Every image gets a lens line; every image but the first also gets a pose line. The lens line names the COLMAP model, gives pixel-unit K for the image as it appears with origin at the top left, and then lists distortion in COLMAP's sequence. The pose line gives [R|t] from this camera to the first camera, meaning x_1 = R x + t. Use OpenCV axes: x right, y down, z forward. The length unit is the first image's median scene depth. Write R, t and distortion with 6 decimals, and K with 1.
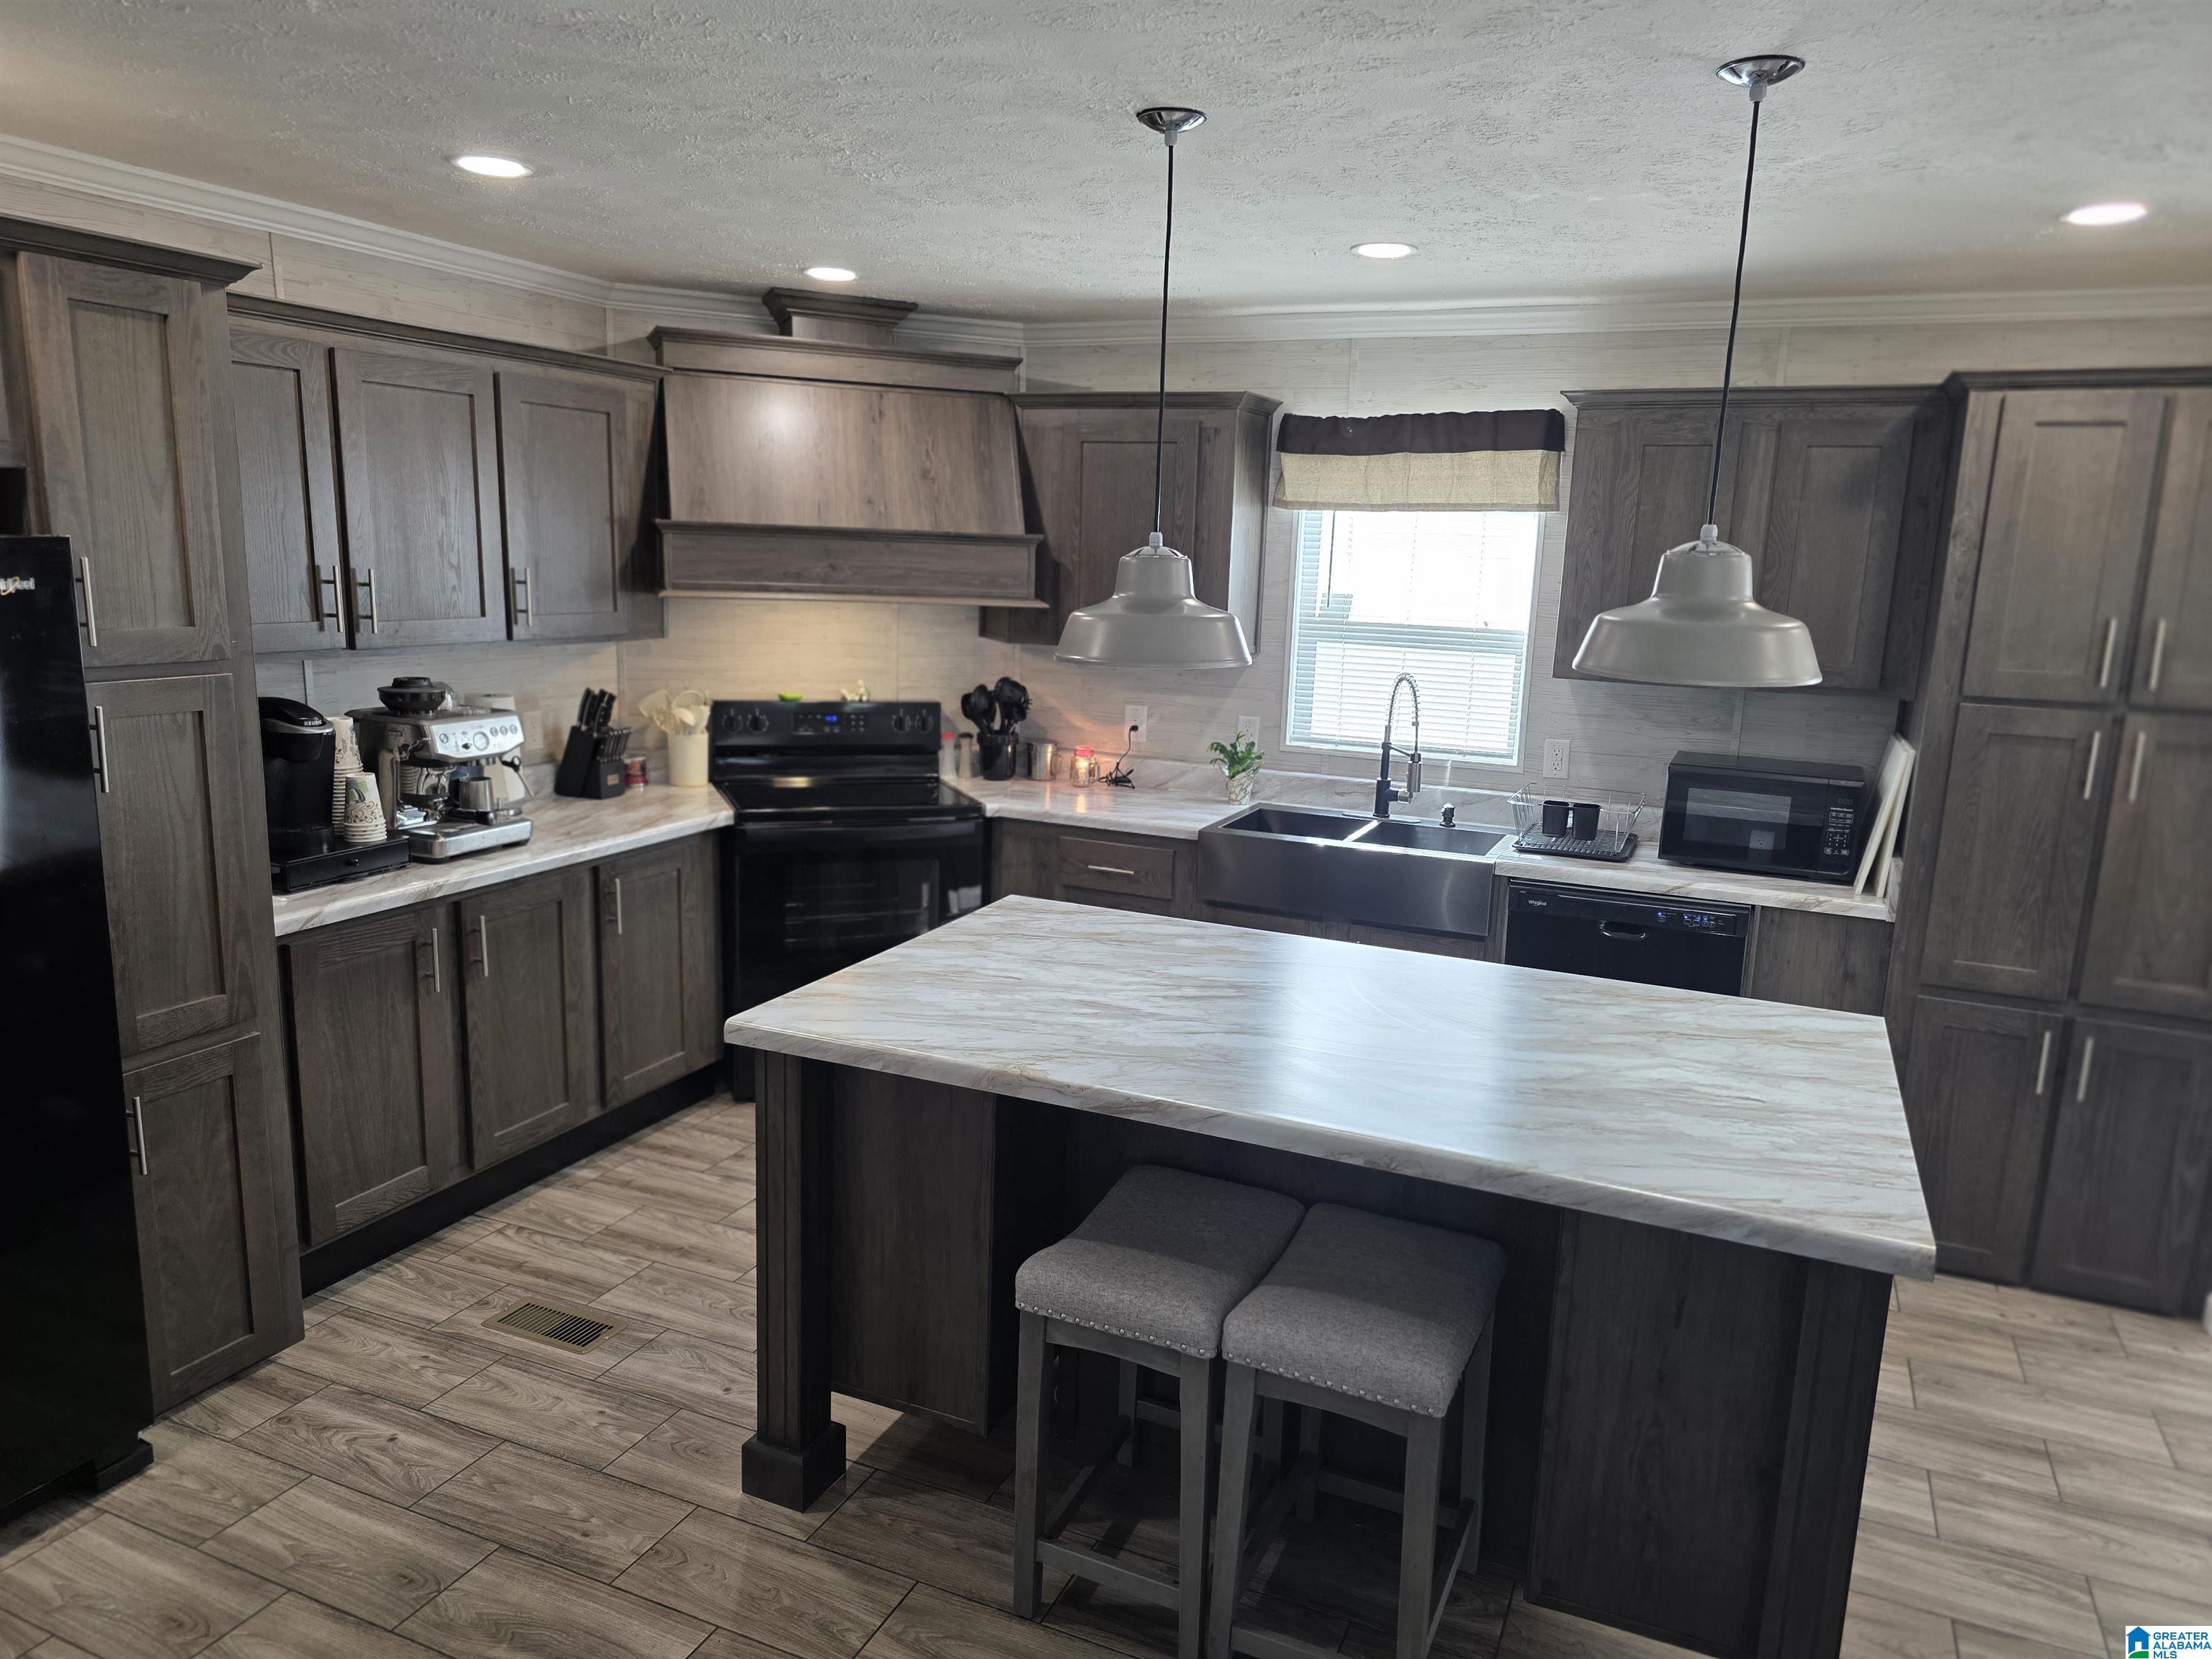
lens RADIAL K [[1480.9, 0, 1105.7], [0, 1480.9, 837.1], [0, 0, 1]] dist [0.052388, -0.039318]
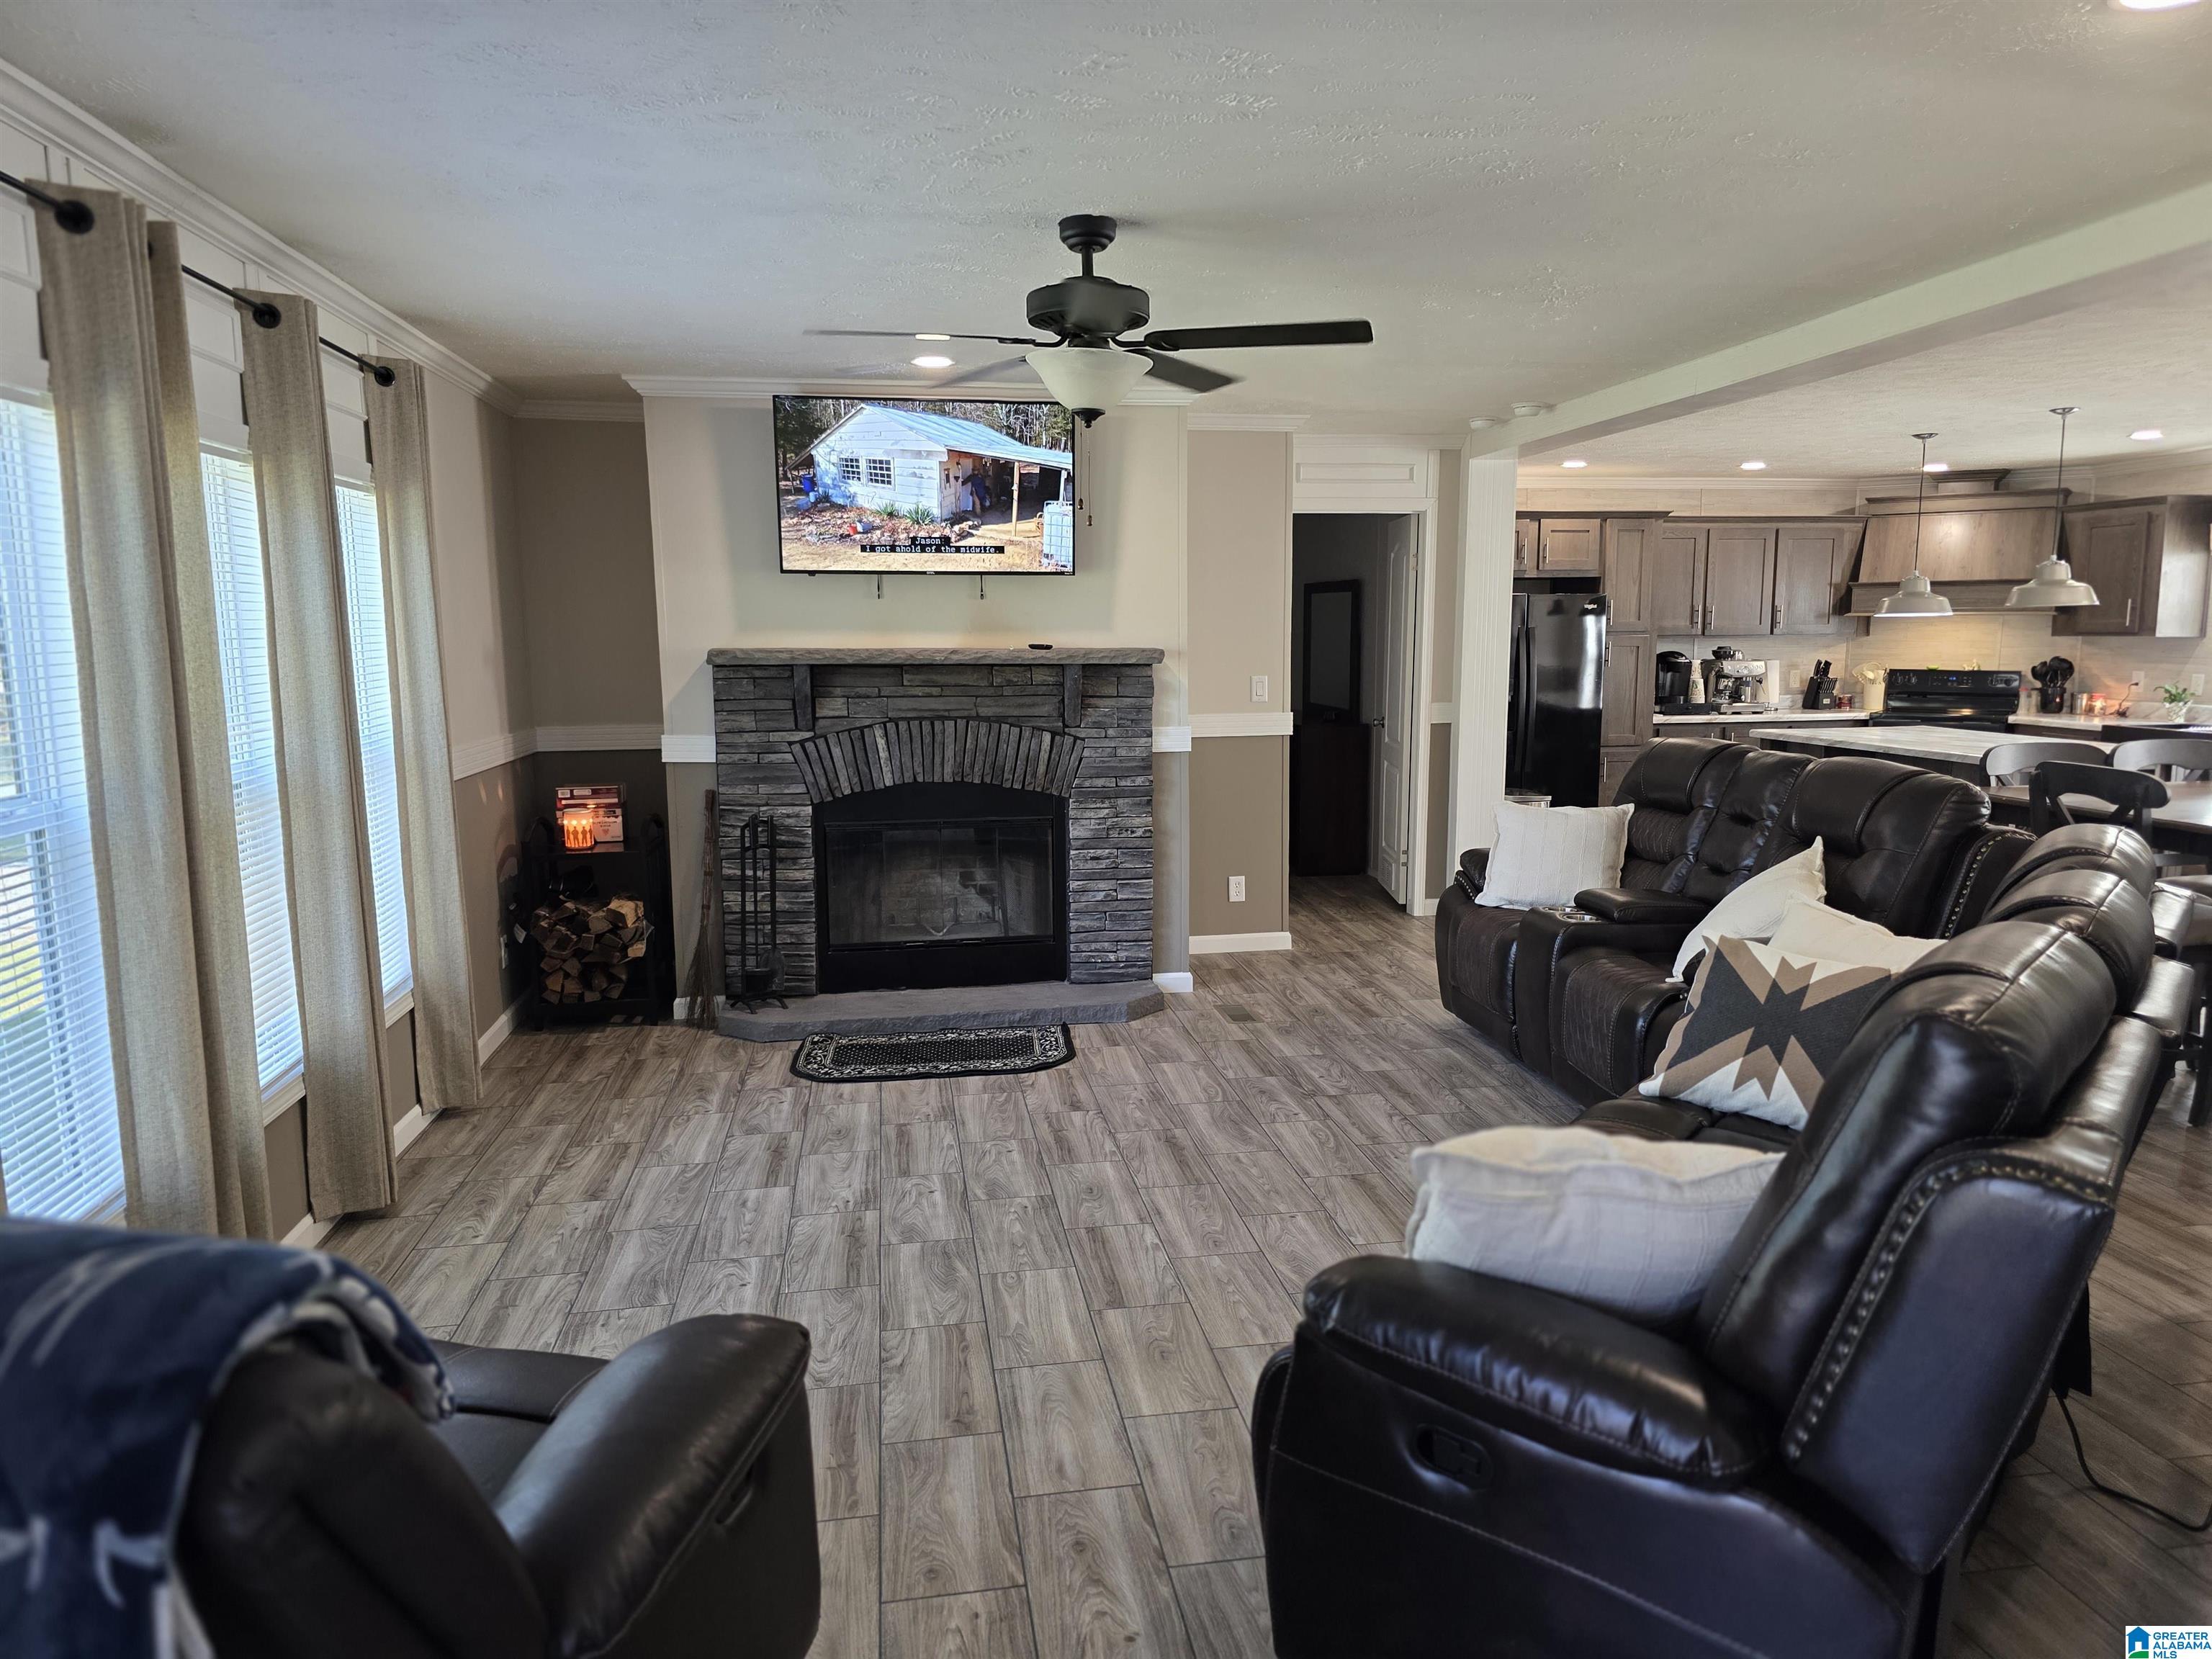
lens RADIAL K [[1480.9, 0, 1136.5], [0, 1480.9, 827.3], [0, 0, 1]] dist [0.052388, -0.039318]
pose [[0.547812, 0.075672, -0.833172, 1.238397], [-0.140855, 0.990027, -0.002695, 0.378619], [0.824659, 0.118833, 0.553007, -1.337343]]
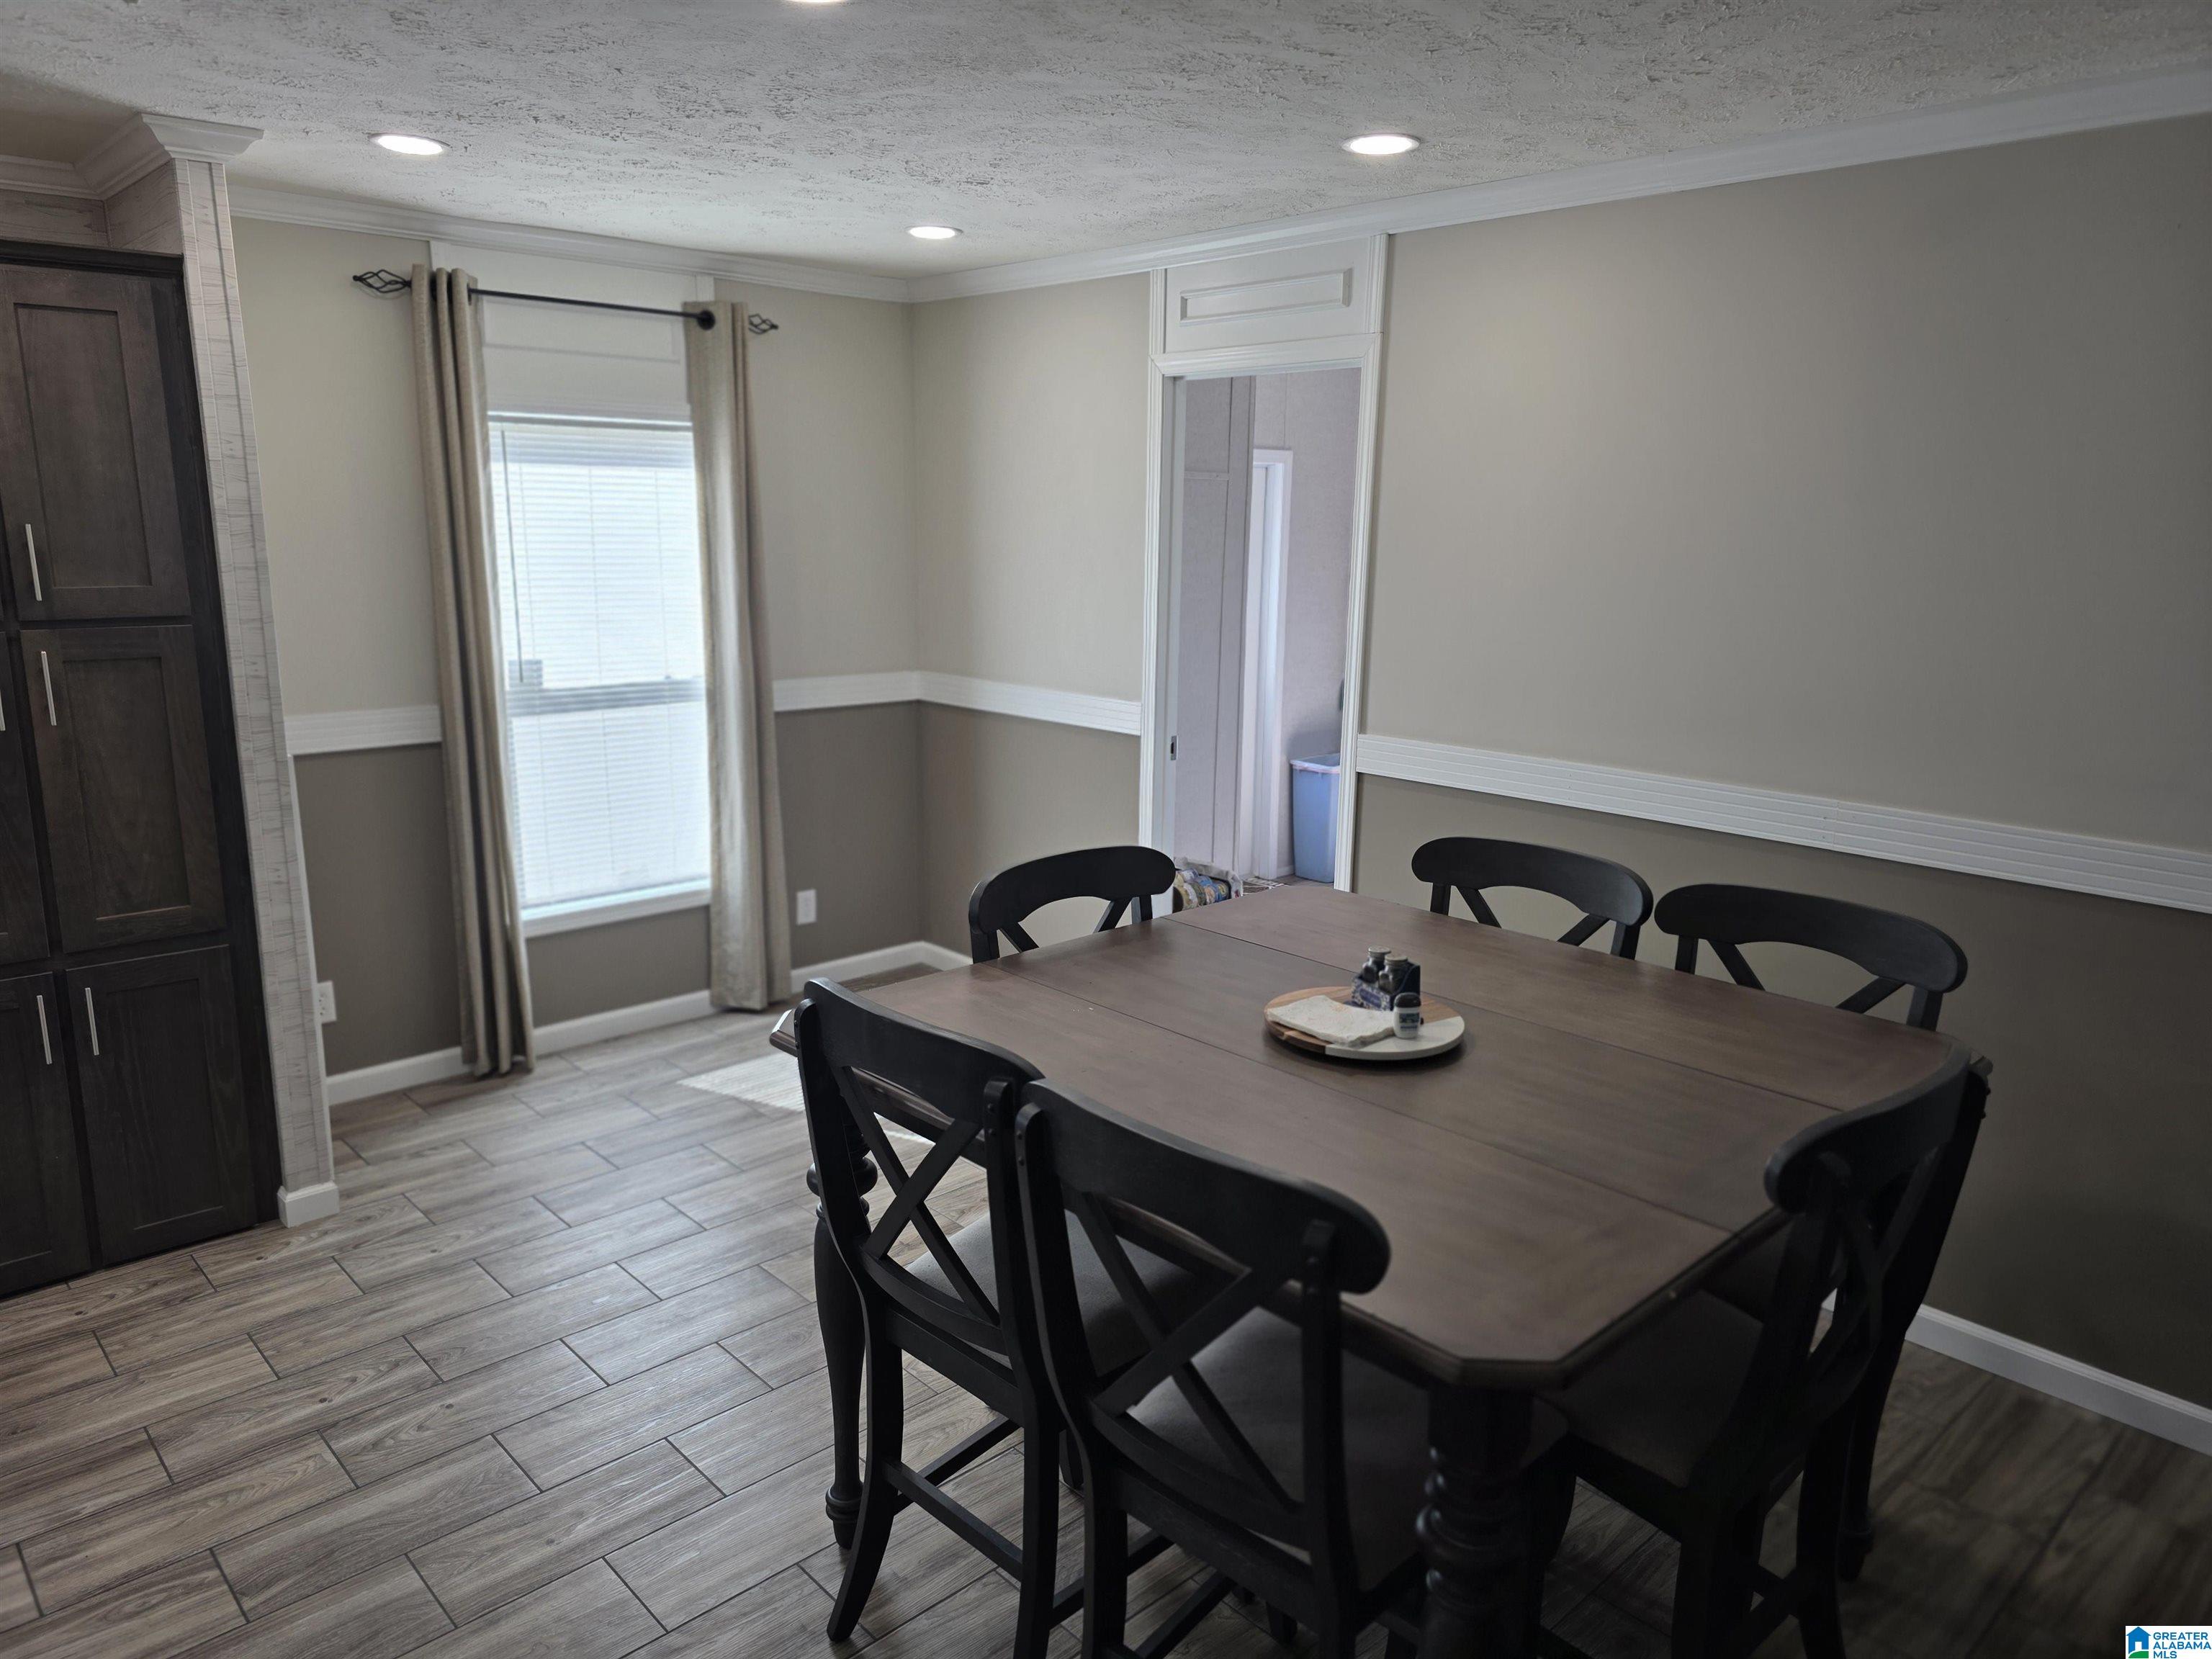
lens RADIAL K [[1480.9, 0, 1106.2], [0, 1480.9, 833.7], [0, 0, 1]] dist [0.052388, -0.039318]
pose [[0.387789, -0.217498, 0.895720, 0.093921], [0.177038, 0.971244, 0.159191, 0.006940], [-0.904587, 0.096844, 0.415144, 0.049661]]
